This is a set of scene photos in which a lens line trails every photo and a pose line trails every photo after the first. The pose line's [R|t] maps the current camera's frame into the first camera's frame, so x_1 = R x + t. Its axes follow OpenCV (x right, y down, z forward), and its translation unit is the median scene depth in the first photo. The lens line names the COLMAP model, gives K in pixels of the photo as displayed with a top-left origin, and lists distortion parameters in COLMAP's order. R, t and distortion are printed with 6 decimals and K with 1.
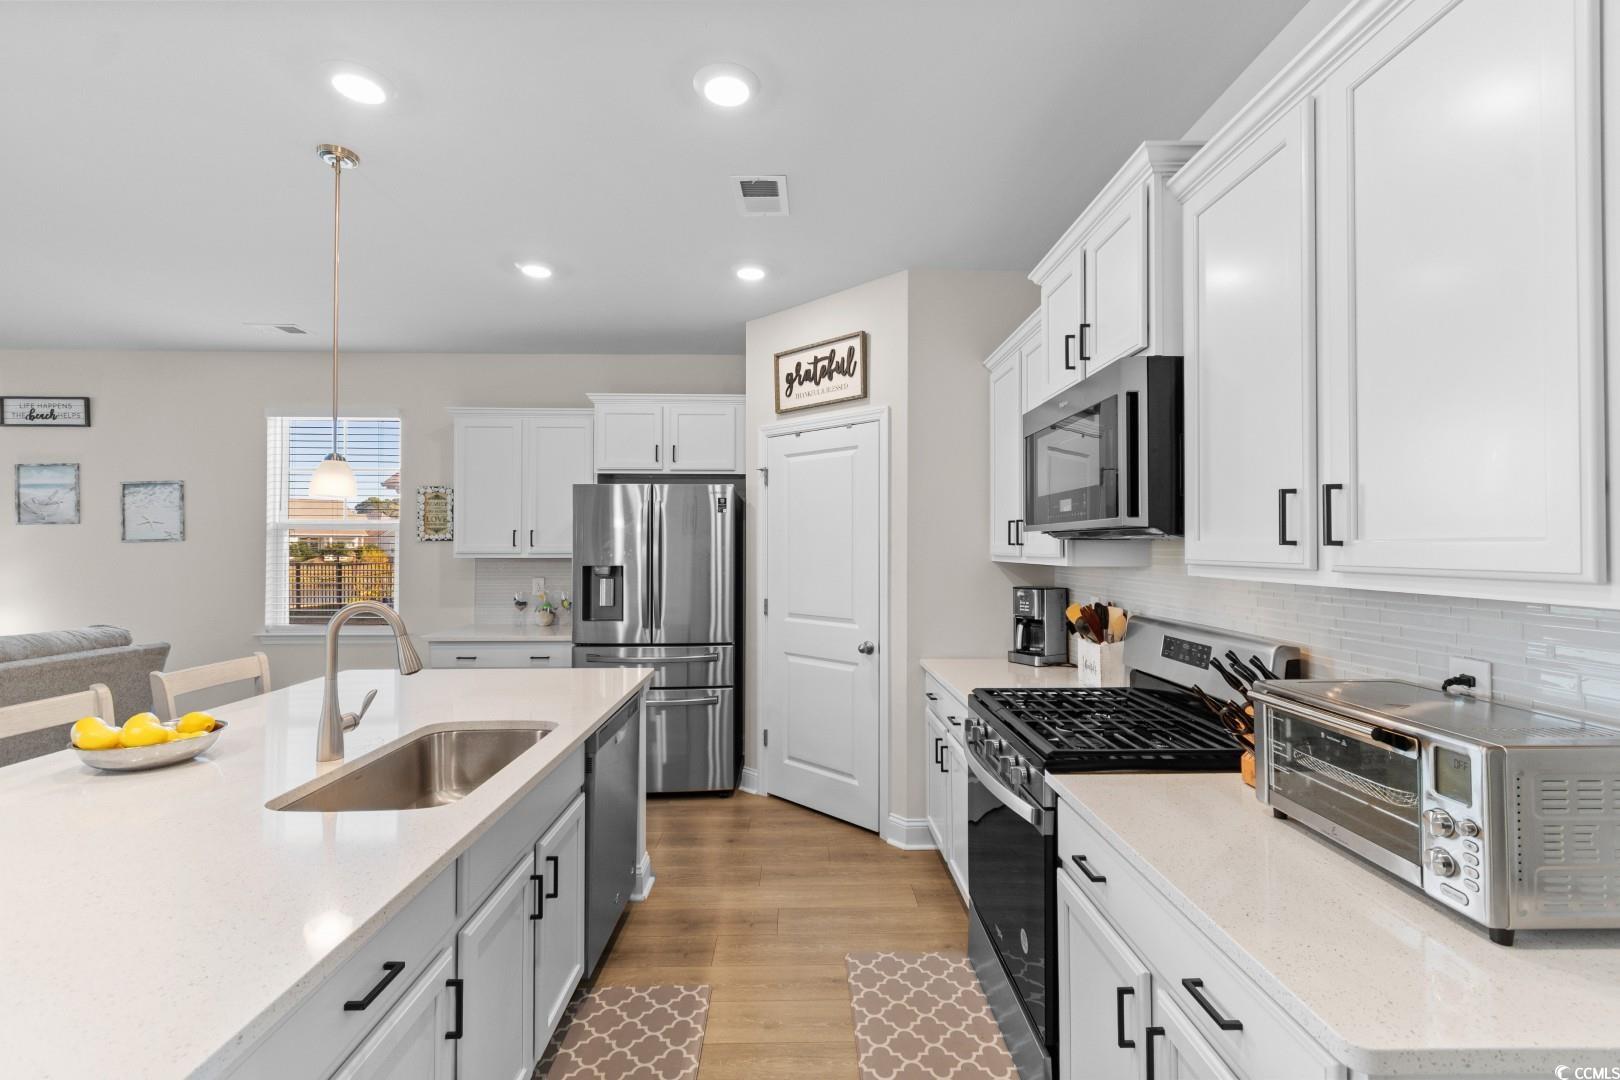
lens RADIAL K [[709.6, 0, 811.2], [0, 709.6, 536.9], [0, 0, 1]] dist [0.004240, -0.001046]
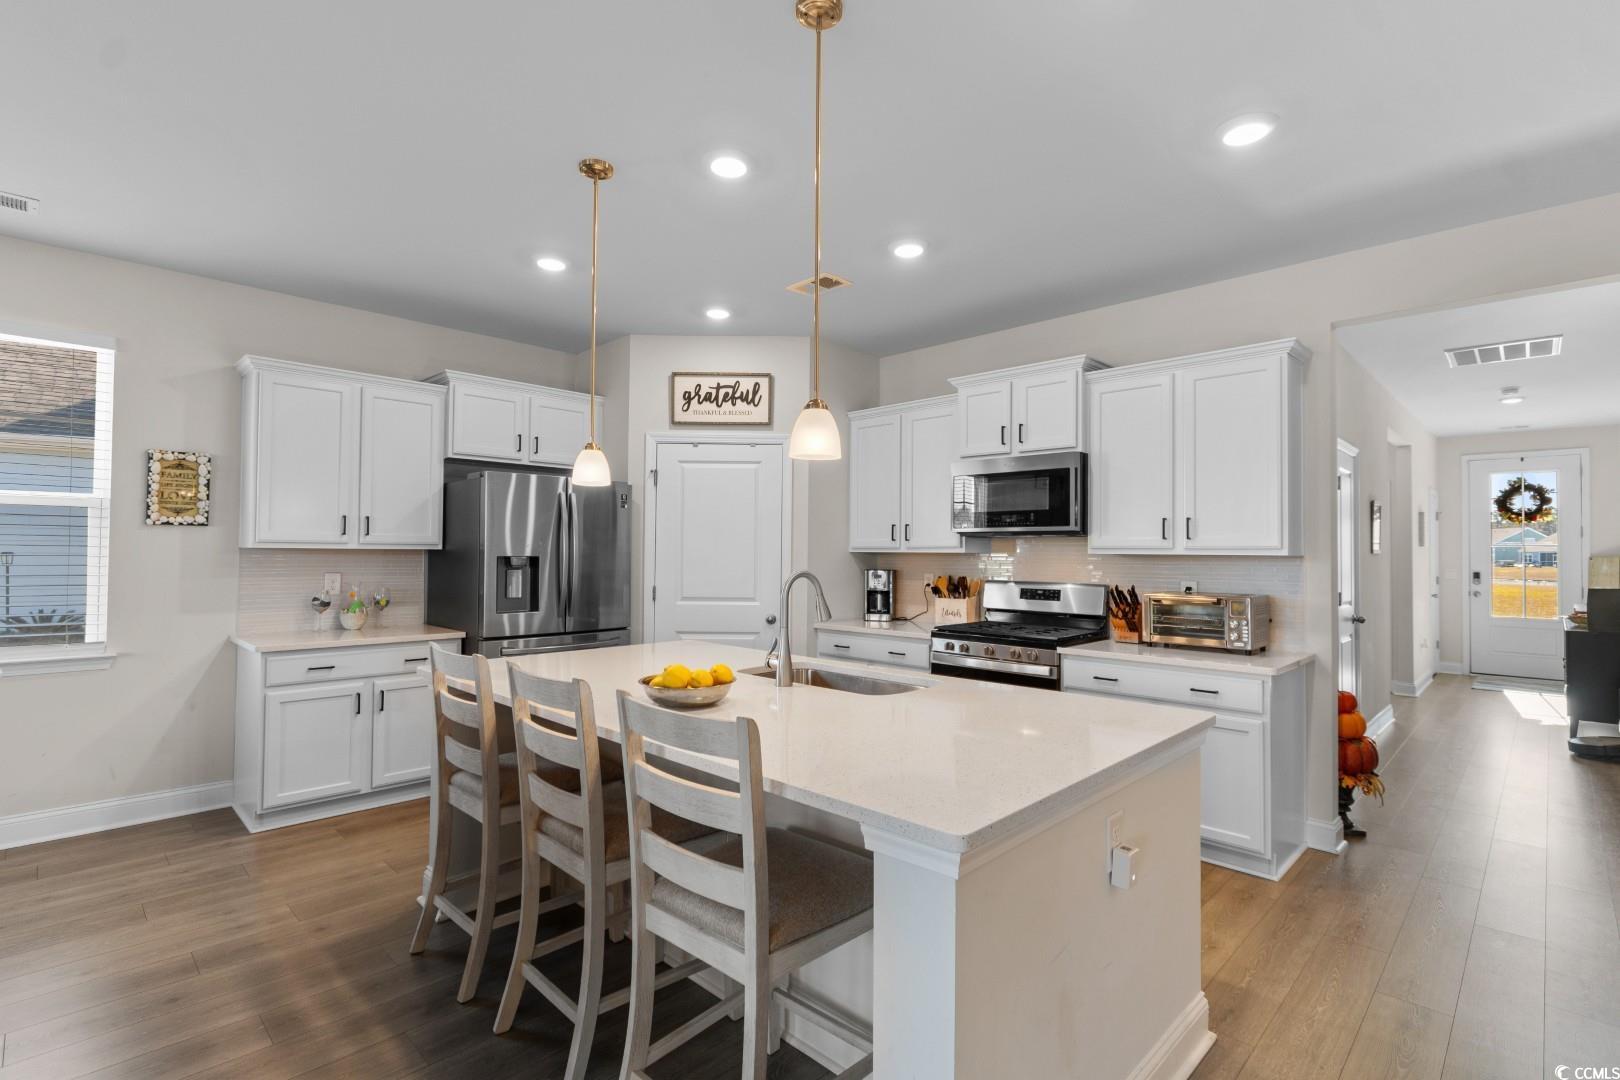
lens RADIAL K [[759.6, 0, 810.0], [0, 759.6, 540.0], [0, 0, 1]] dist [0.000846, -0.000371]
pose [[0.717620, 0.019745, 0.696155, -0.757210], [-0.016243, 0.999801, -0.011613, 0.024551], [-0.696246, -0.002973, 0.717797, -0.037114]]
